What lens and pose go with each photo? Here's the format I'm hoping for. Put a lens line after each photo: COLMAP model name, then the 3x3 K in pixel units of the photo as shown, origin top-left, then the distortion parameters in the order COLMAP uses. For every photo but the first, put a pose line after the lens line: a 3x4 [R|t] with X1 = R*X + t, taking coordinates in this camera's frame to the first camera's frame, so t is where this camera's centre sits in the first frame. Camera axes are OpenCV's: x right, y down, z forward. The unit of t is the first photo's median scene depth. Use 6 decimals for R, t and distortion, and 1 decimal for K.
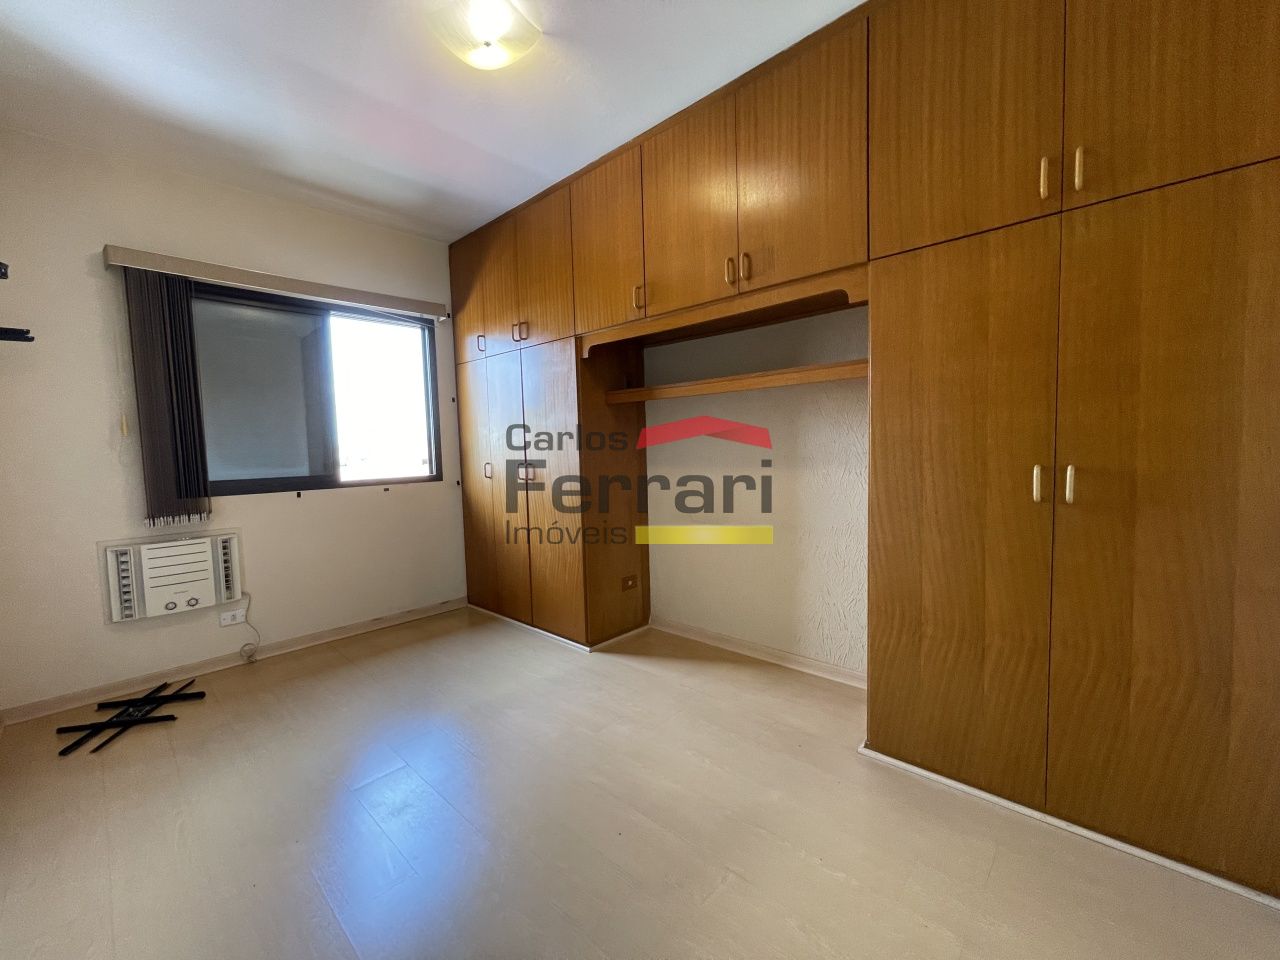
lens RADIAL K [[520.5, 0, 641.2], [0, 520.5, 480.5], [0, 0, 1]] dist [-0.001025, -0.000112]
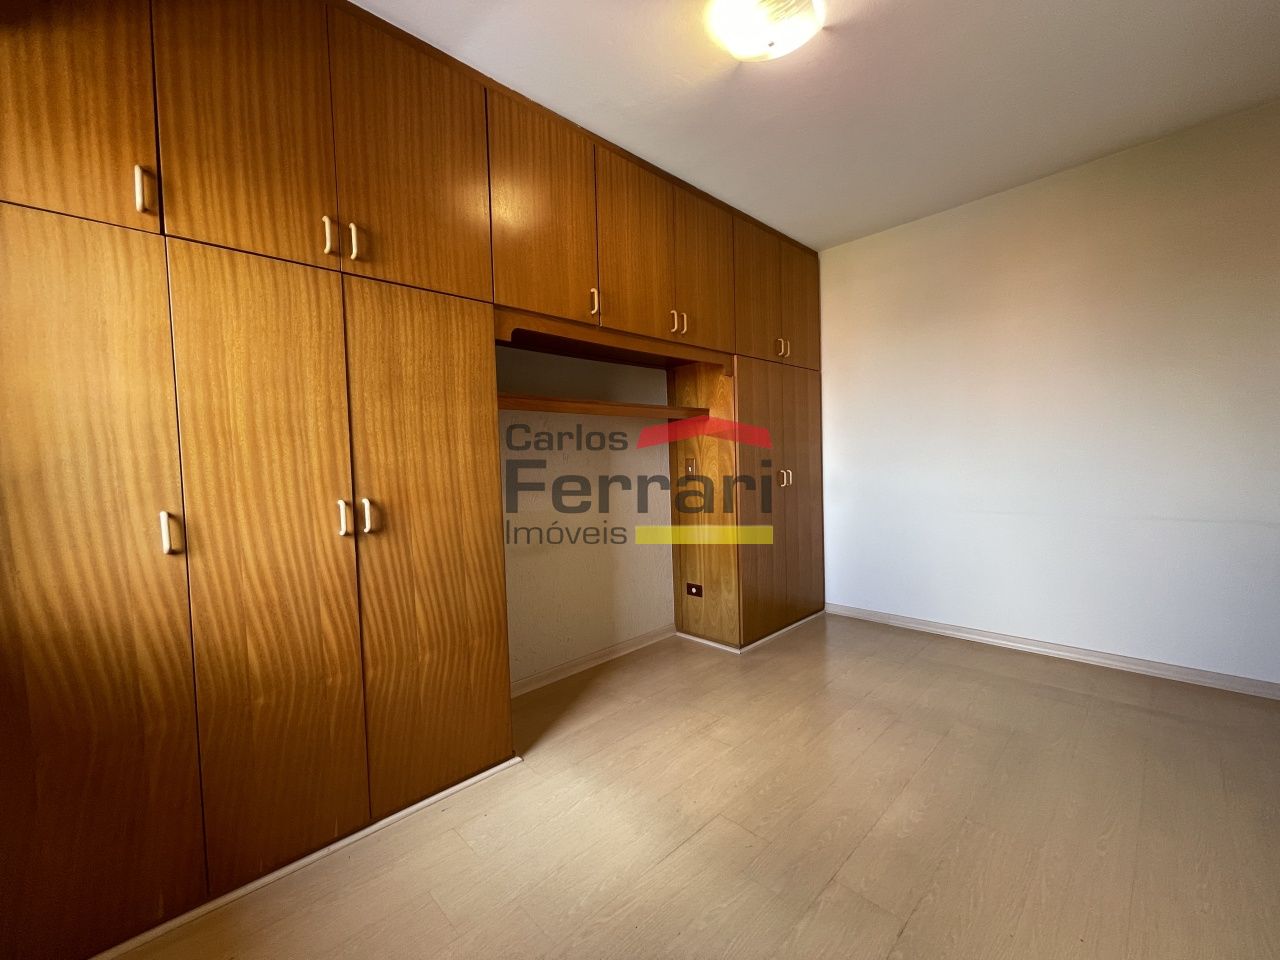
lens RADIAL K [[520.5, 0, 641.2], [0, 520.5, 480.5], [0, 0, 1]] dist [-0.001025, -0.000112]
pose [[0.049944, -0.011829, 0.998682, -0.820155], [0.100500, 0.994914, 0.006759, -0.031848], [-0.993683, 0.100030, 0.050879, 0.809213]]
